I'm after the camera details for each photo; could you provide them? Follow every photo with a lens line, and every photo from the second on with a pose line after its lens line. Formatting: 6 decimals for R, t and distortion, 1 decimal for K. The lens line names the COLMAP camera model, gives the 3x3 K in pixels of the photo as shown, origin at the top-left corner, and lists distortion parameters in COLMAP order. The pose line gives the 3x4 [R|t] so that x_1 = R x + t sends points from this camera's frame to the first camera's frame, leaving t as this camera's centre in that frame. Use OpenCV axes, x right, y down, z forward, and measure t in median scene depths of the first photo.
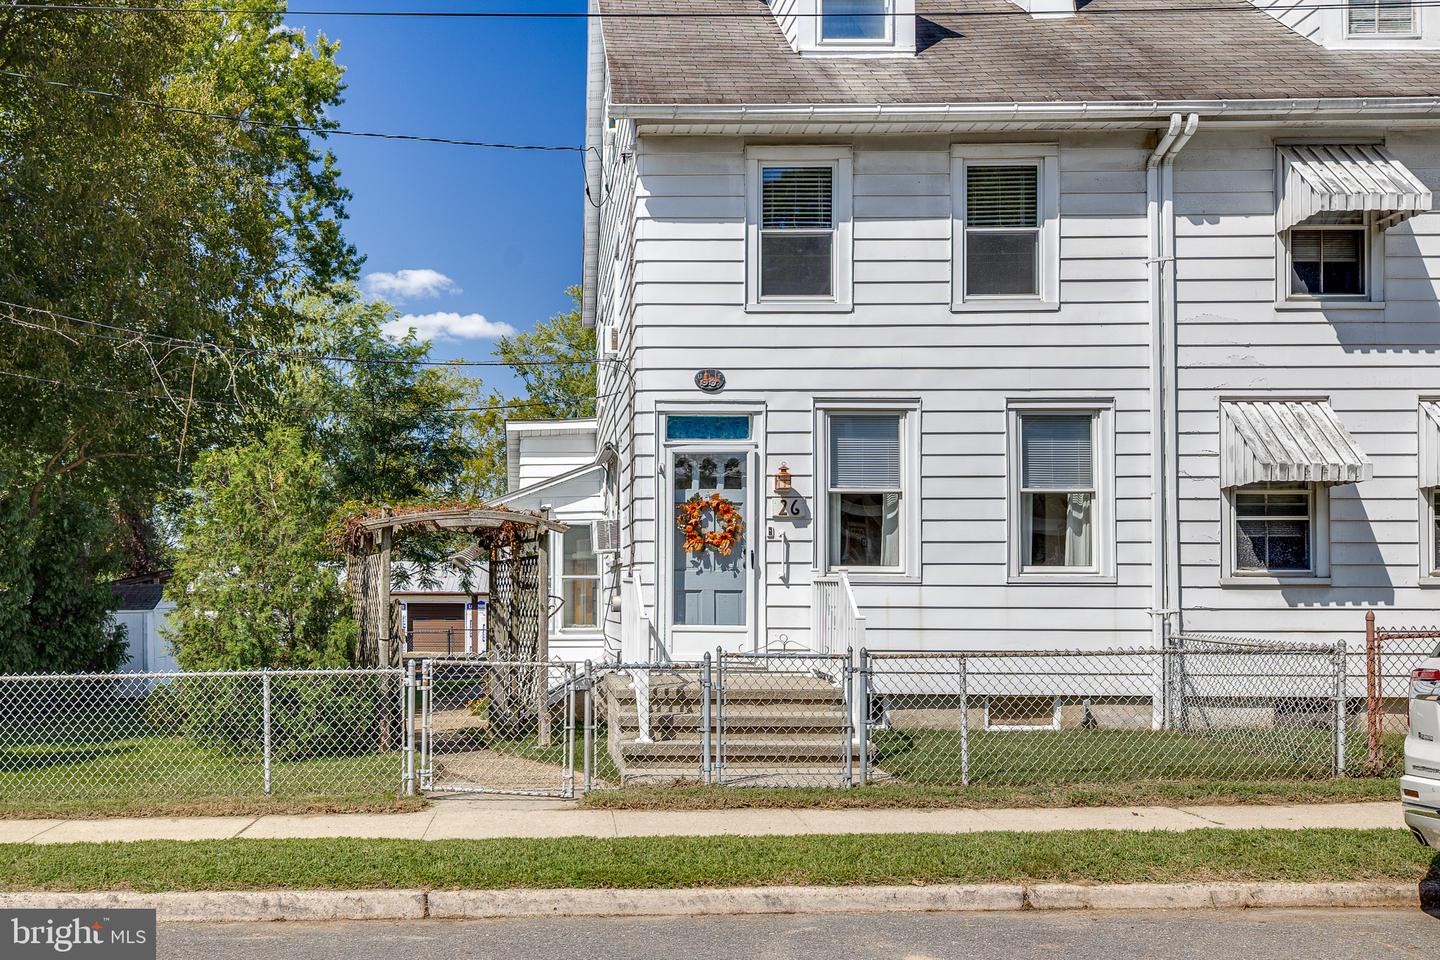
lens RADIAL K [[918.0, 0, 721.2], [0, 918.0, 512.1], [0, 0, 1]] dist [-0.007226, -0.001359]
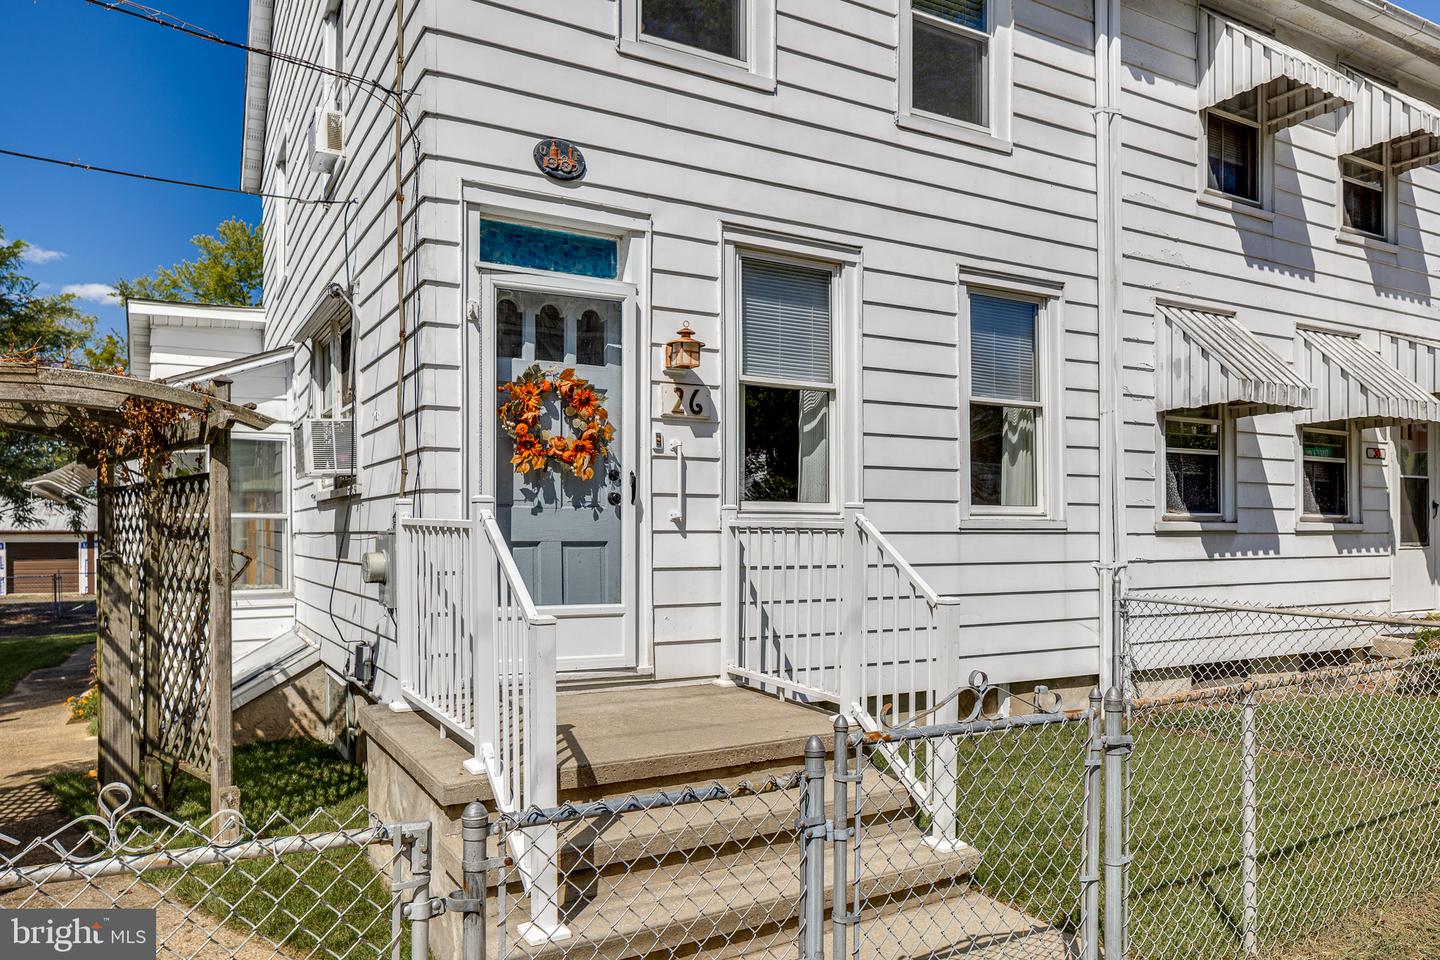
lens RADIAL K [[918.0, 0, 721.2], [0, 918.0, 512.1], [0, 0, 1]] dist [-0.007226, -0.001359]
pose [[0.941215, 0.007534, 0.337725, -0.098302], [-0.029542, 0.997757, 0.060072, 0.028154], [-0.336515, -0.066517, 0.939326, 0.410393]]
